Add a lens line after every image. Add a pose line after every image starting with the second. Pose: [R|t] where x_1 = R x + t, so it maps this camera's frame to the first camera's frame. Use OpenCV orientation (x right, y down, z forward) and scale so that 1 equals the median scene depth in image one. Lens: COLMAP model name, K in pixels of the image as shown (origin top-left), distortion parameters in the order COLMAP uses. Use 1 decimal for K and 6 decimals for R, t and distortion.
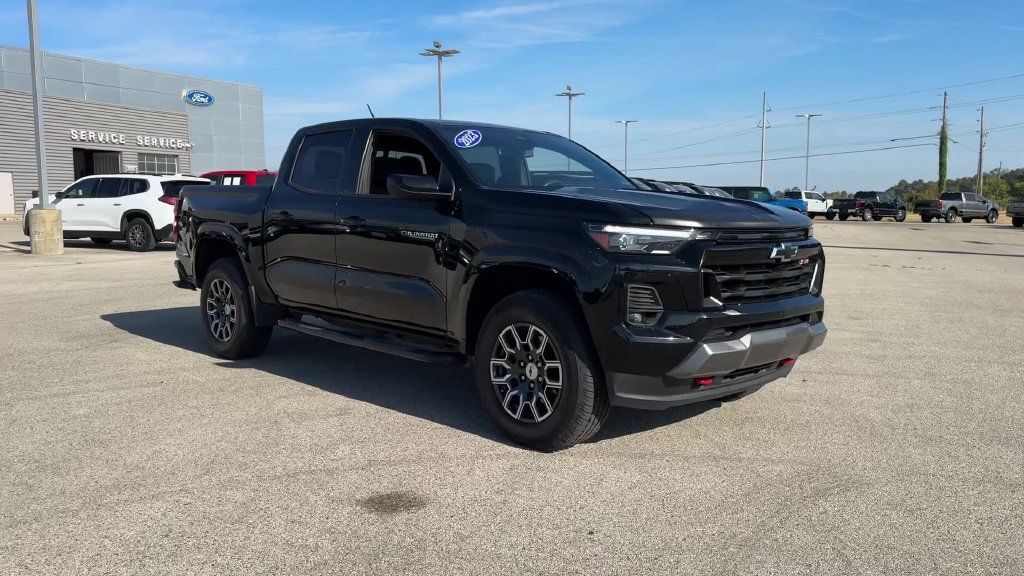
lens RADIAL K [[835.6, 0, 512.0], [0, 835.6, 288.0], [0, 0, 1]] dist [0.096545, -0.162678]
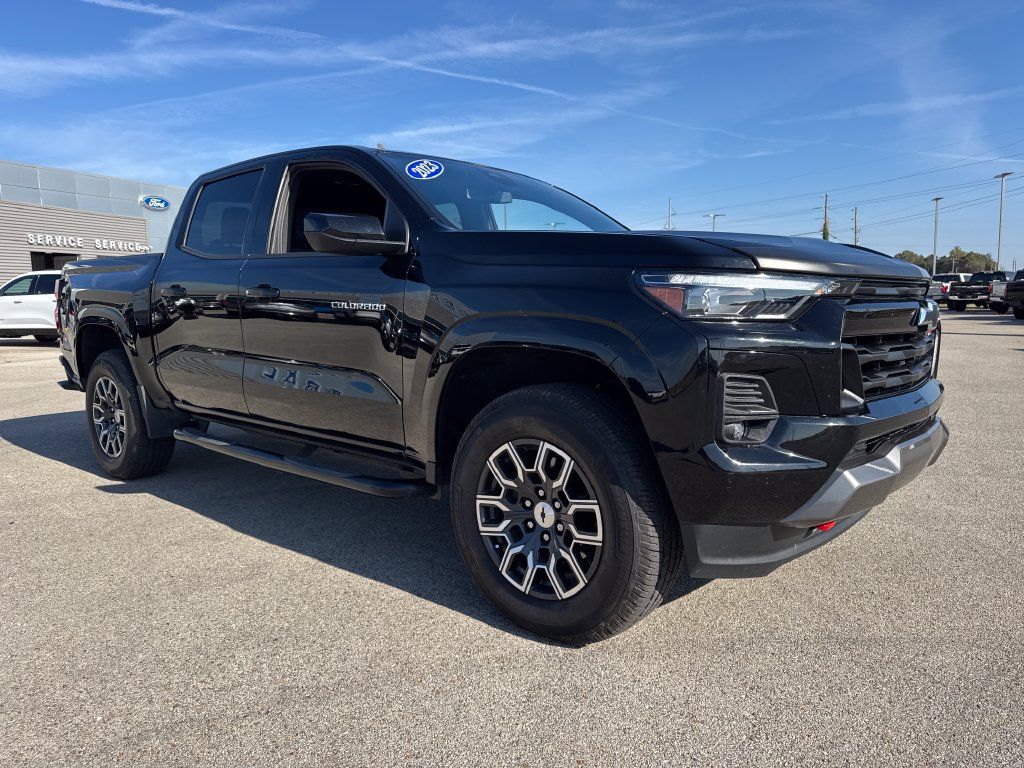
lens RADIAL K [[724.4, 0, 508.0], [0, 724.4, 389.4], [0, 0, 1]] dist [0.031846, -0.025661]
pose [[0.996593, -0.033209, 0.075492, -0.040732], [0.031235, 0.999142, 0.027182, -0.010132], [-0.076330, -0.024731, 0.996776, 0.445145]]
